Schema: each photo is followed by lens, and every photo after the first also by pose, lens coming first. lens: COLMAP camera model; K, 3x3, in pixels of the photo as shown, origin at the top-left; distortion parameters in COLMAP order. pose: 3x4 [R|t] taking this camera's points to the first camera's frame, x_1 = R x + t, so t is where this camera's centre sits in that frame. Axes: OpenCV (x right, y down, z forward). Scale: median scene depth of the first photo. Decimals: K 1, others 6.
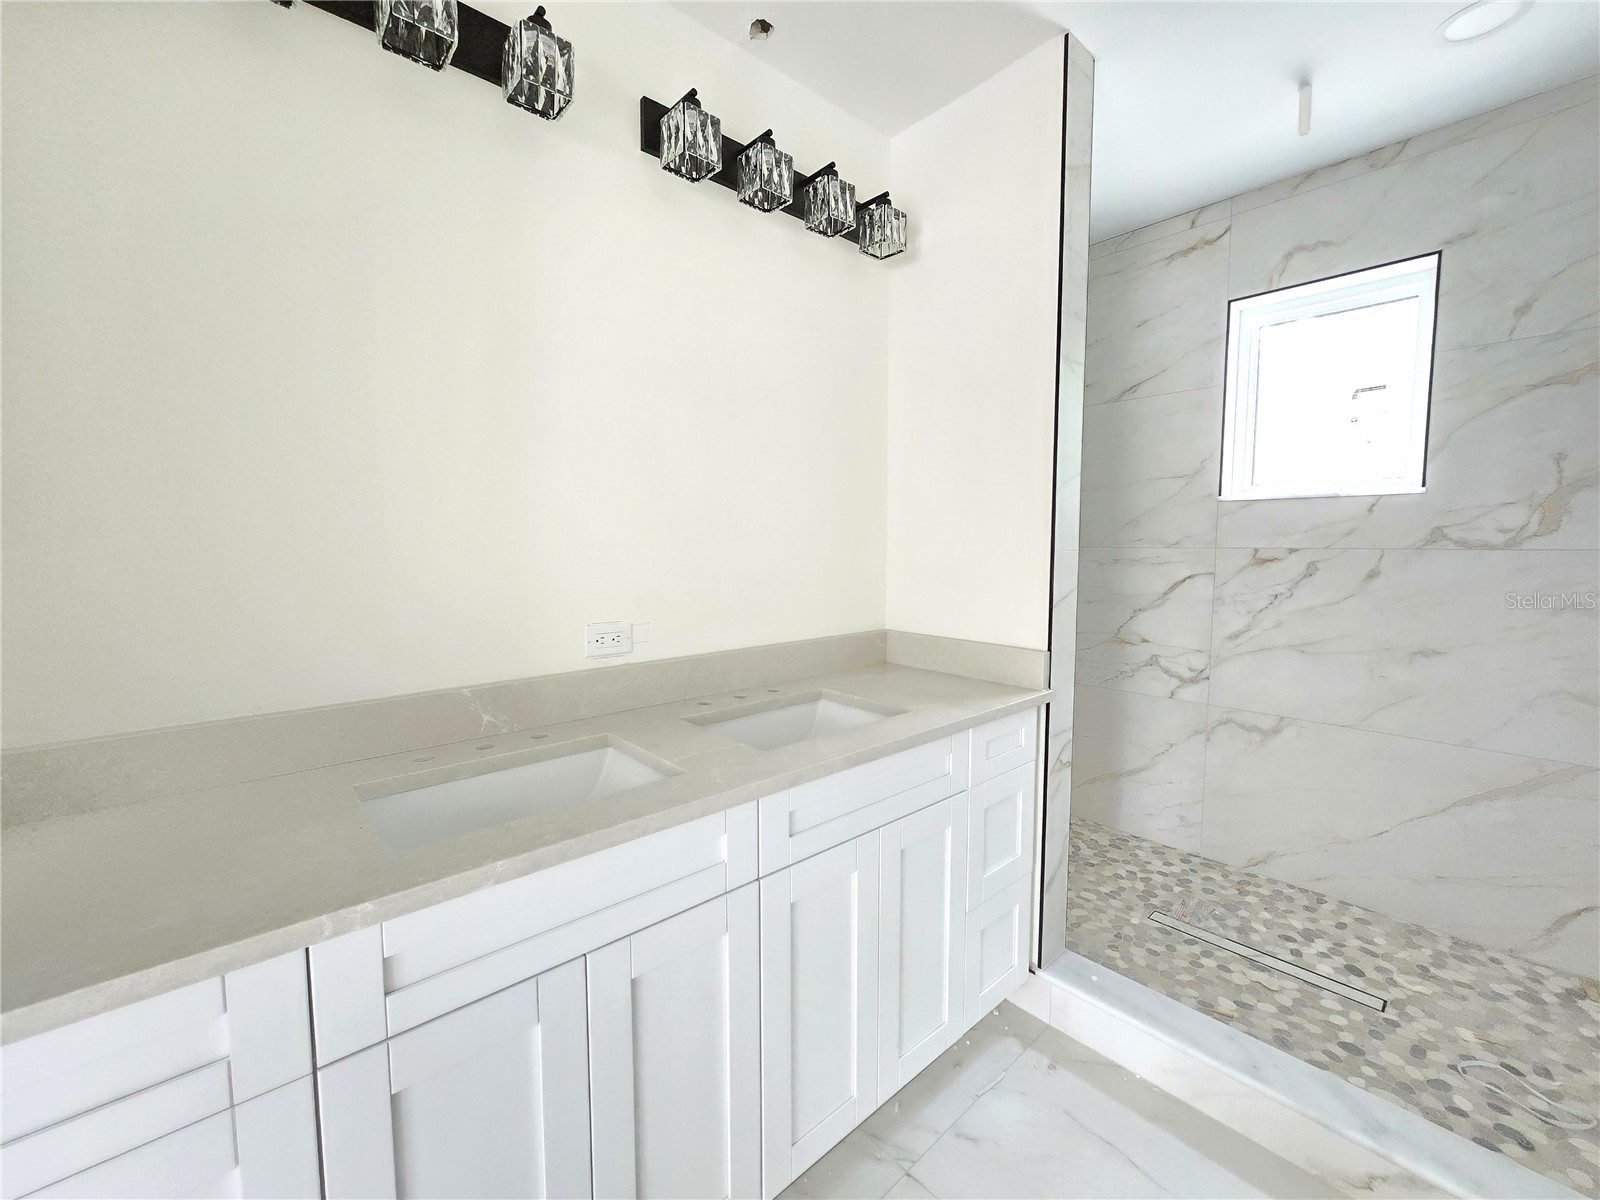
lens RADIAL K [[662.2, 0, 795.2], [0, 662.2, 594.7], [0, 0, 1]] dist [-0.012018, 0.004363]
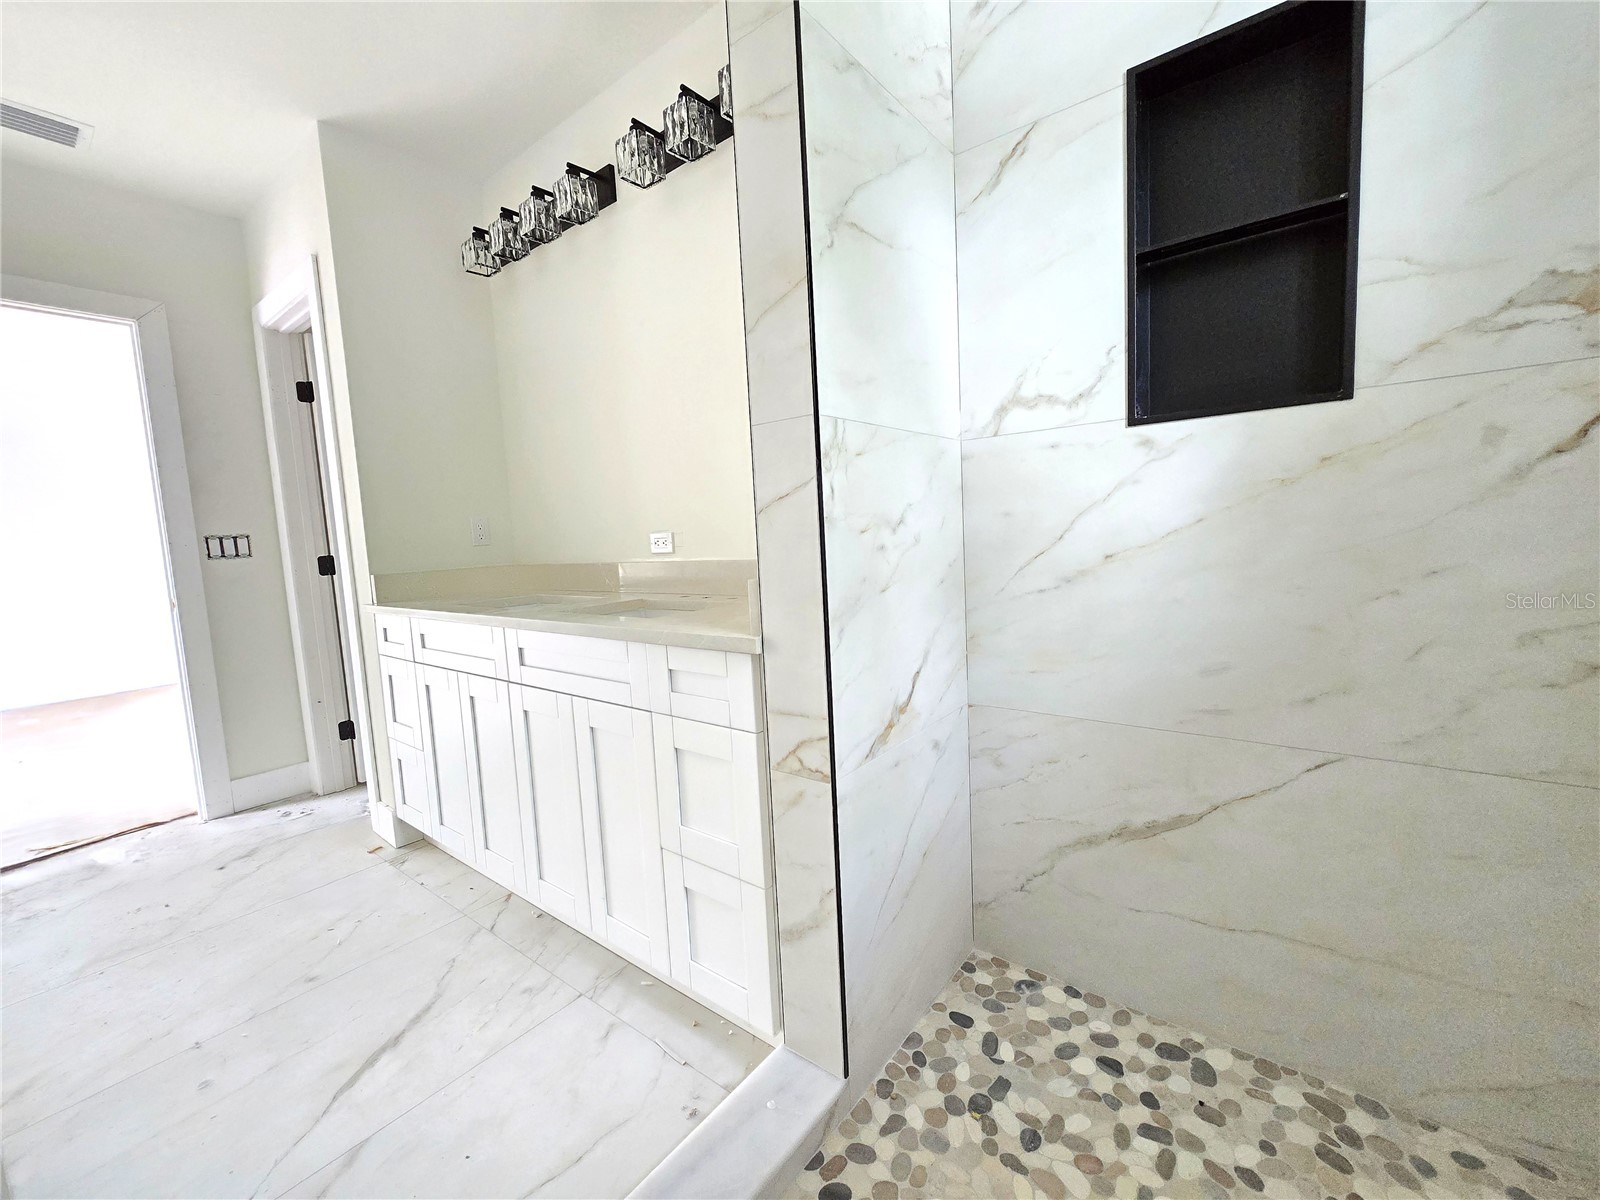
lens RADIAL K [[662.2, 0, 812.3], [0, 662.2, 593.8], [0, 0, 1]] dist [-0.012018, 0.004363]
pose [[0.173782, 0.087413, -0.980897, 0.855093], [-0.029172, 0.996073, 0.083597, 0.034997], [0.984352, 0.014087, 0.175650, 0.762229]]
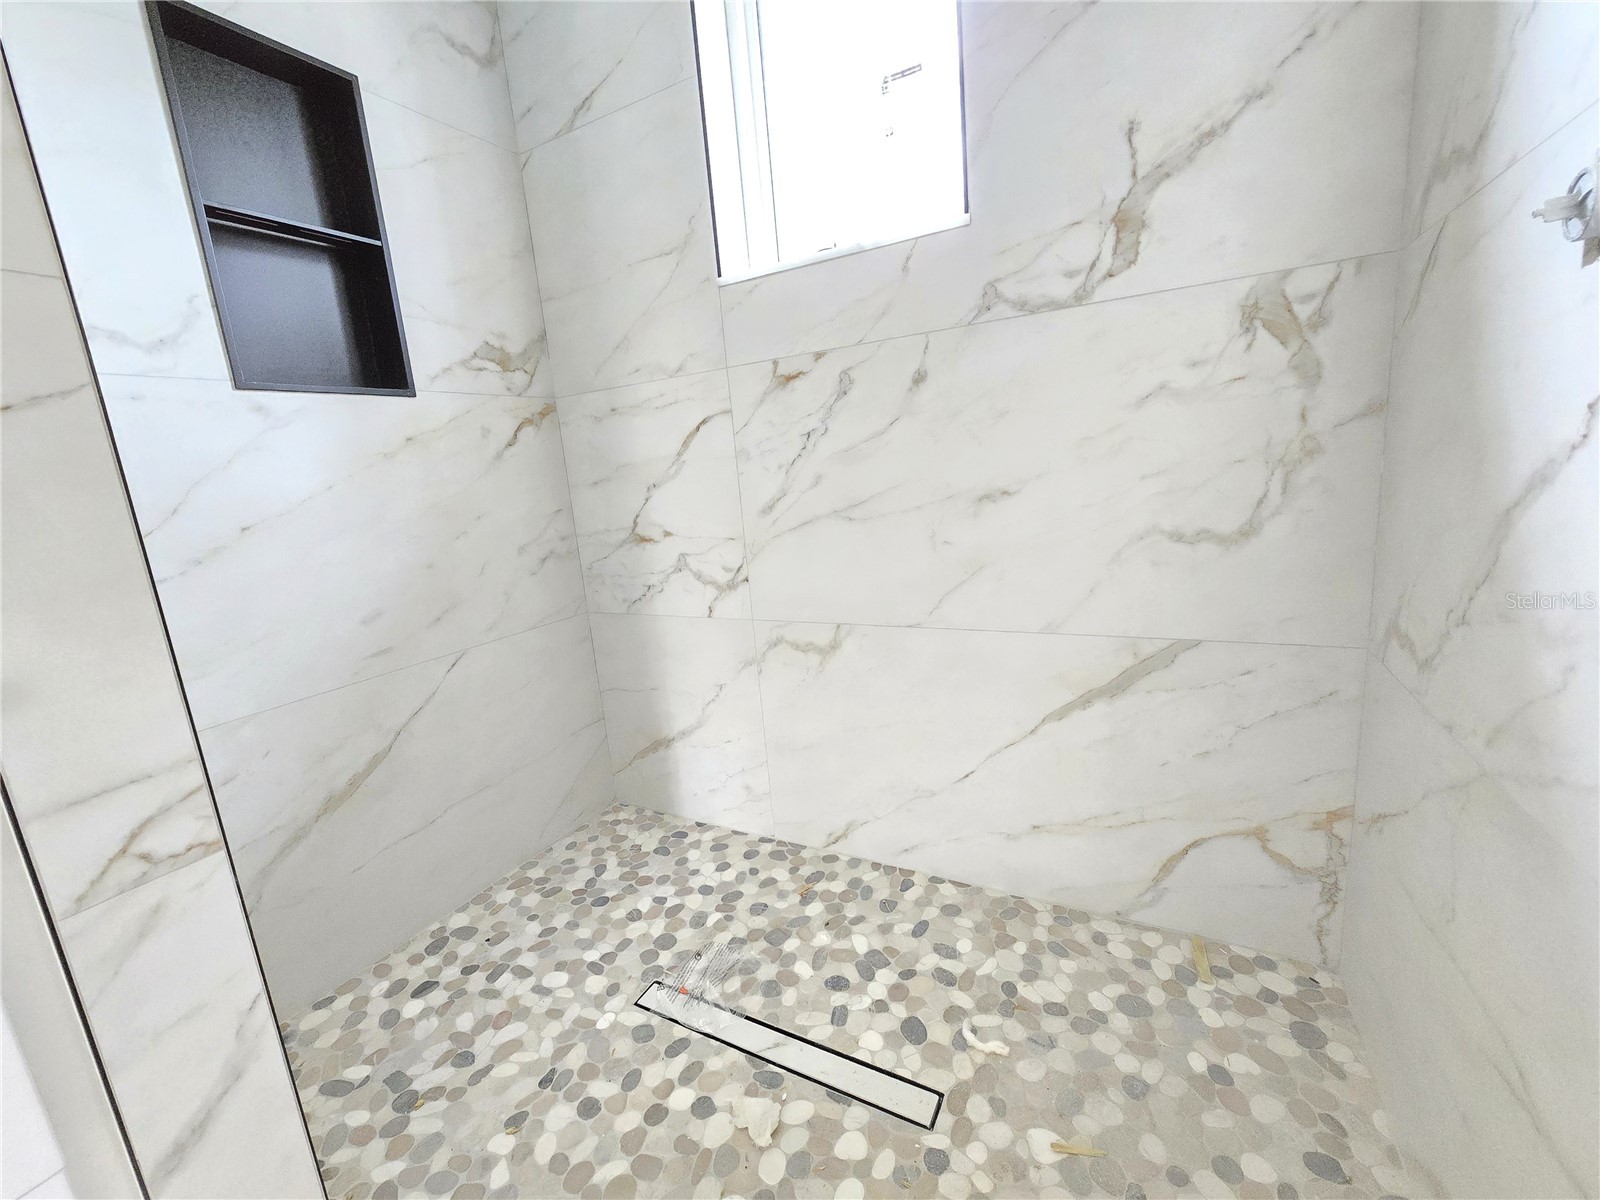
lens RADIAL K [[662.2, 0, 805.4], [0, 662.2, 597.4], [0, 0, 1]] dist [-0.012018, 0.004363]
pose [[0.936291, -0.143536, 0.320556, 0.559814], [0.109154, 0.986403, 0.122862, 0.084658], [-0.333832, -0.080045, 0.939228, 0.446764]]
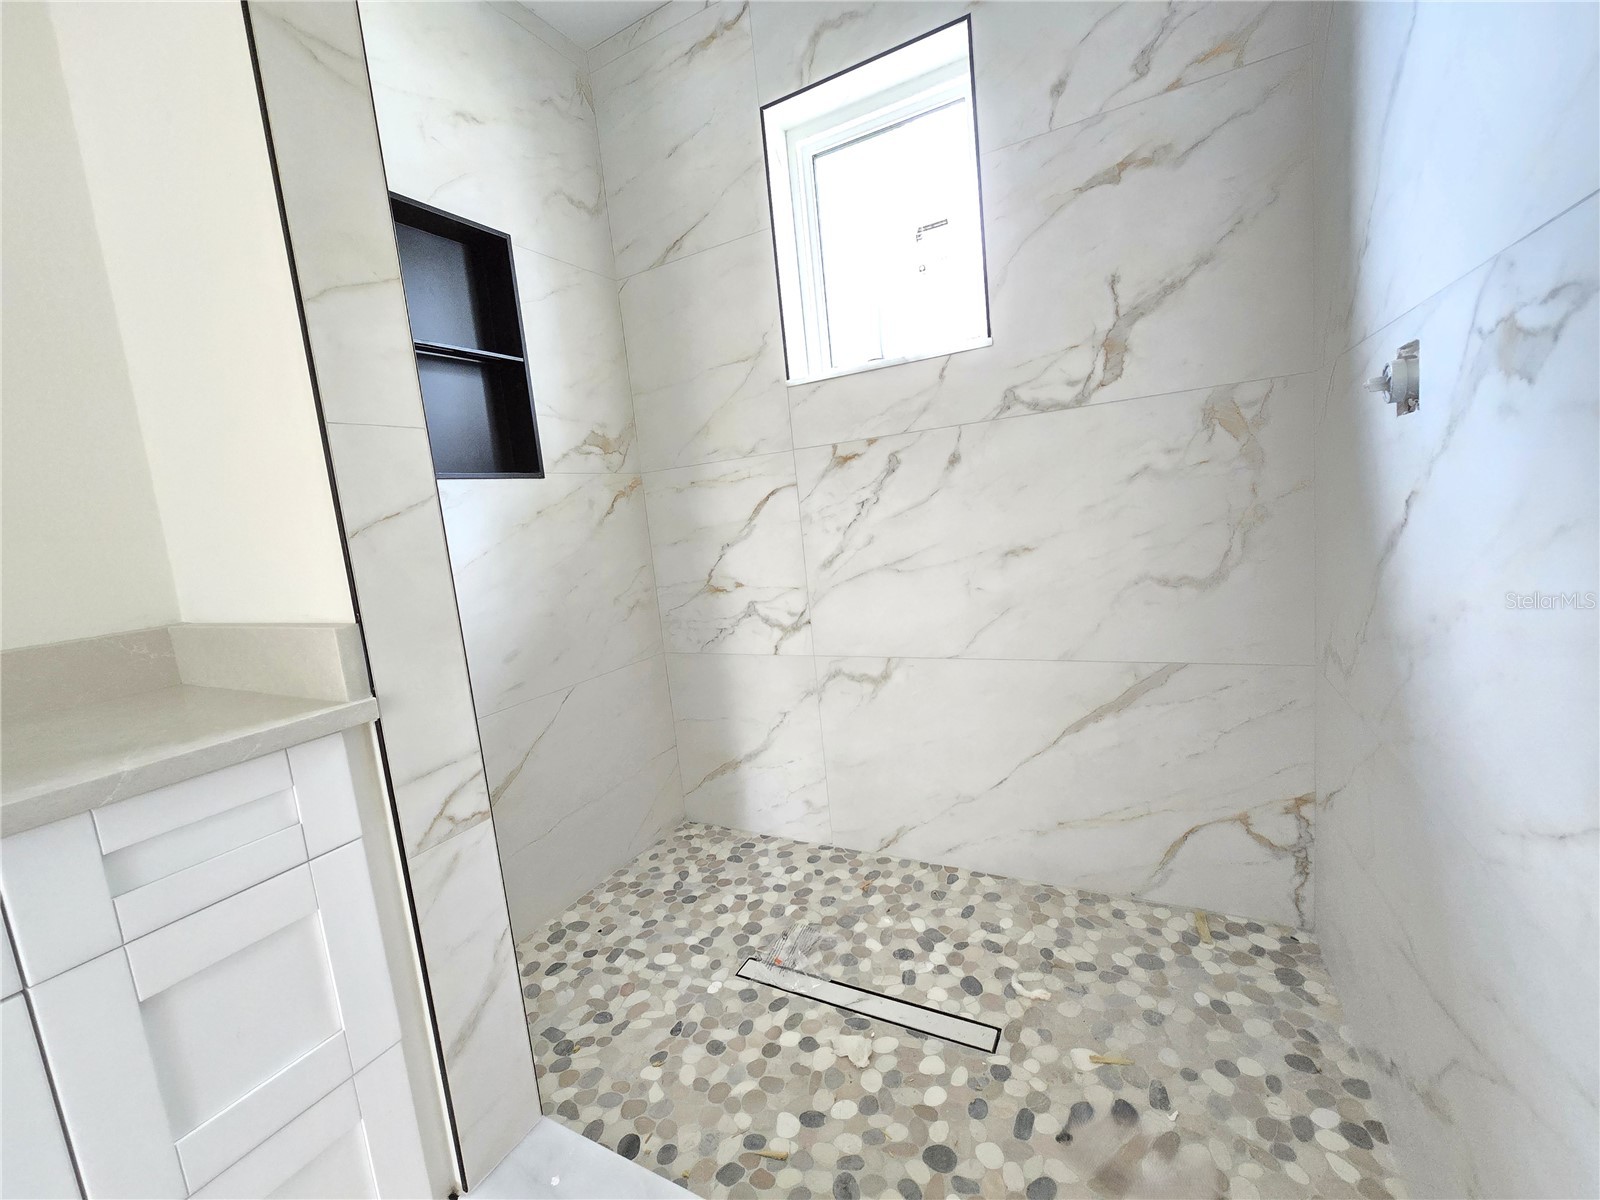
lens RADIAL K [[662.2, 0, 804.4], [0, 662.2, 596.0], [0, 0, 1]] dist [-0.012018, 0.004363]
pose [[0.933596, -0.135259, 0.331817, 0.439654], [0.124758, 0.990778, 0.052854, 0.065996], [-0.335906, -0.007947, 0.941862, 0.329199]]
